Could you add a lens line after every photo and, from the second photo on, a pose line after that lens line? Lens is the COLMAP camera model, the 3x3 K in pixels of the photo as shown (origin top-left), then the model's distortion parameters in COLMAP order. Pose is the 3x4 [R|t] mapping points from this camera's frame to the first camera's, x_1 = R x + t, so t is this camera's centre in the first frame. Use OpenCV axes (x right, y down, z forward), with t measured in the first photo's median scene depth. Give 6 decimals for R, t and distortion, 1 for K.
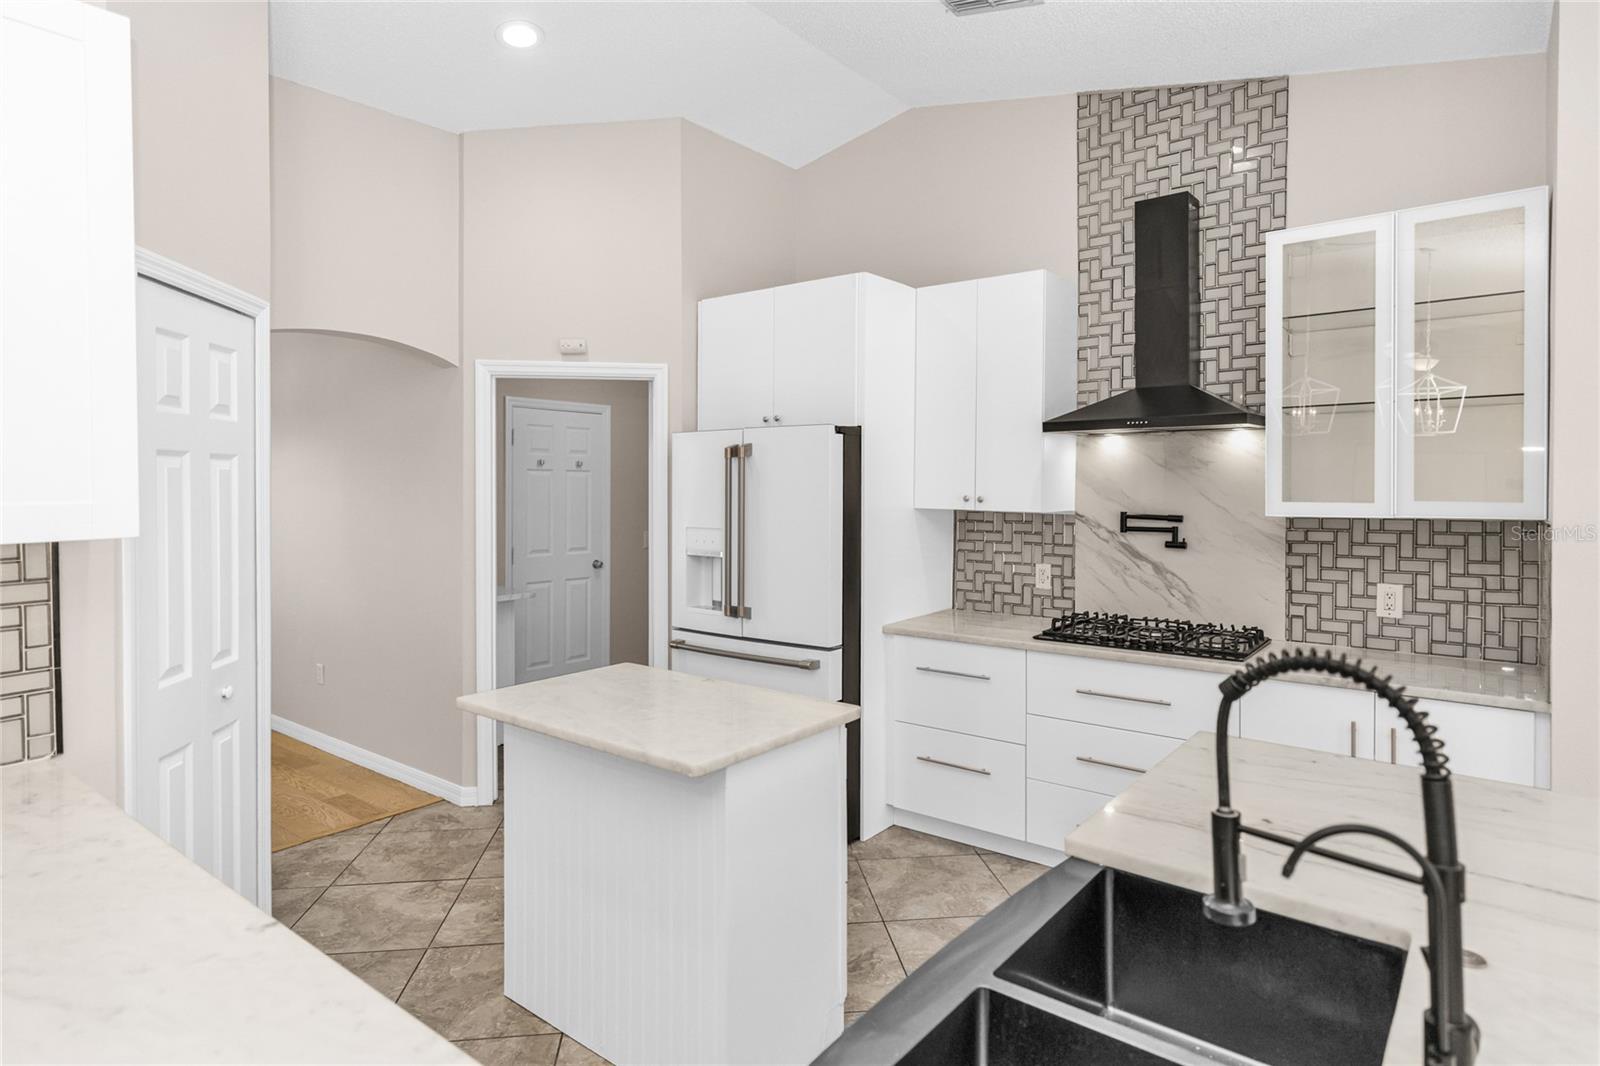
lens RADIAL K [[863.1, 0, 804.4], [0, 863.1, 494.0], [0, 0, 1]] dist [0.003843, 0.000805]
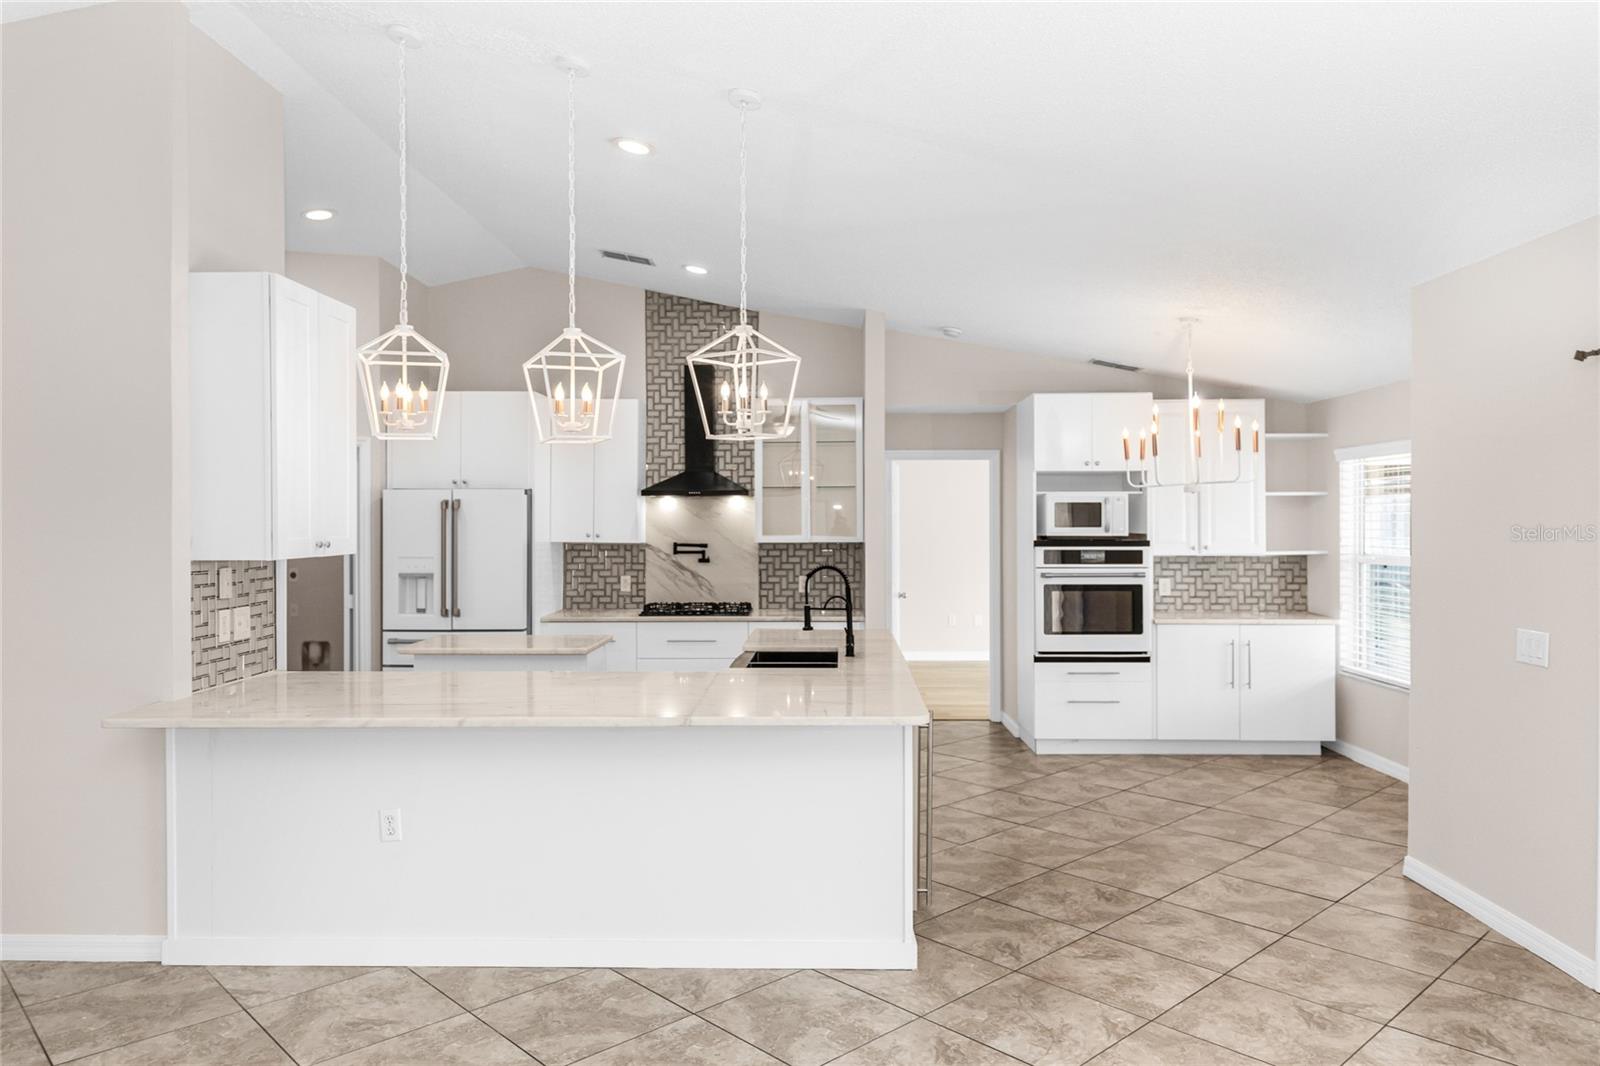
lens RADIAL K [[1083.8, 0, 800.0], [0, 1083.8, 533.0], [0, 0, 1]] dist [-0.000179, -0.000054]
pose [[0.794538, -0.006332, 0.607181, -0.751665], [0.007698, 0.999970, 0.000355, 0.003663], [-0.607166, 0.004392, 0.794563, -0.869852]]
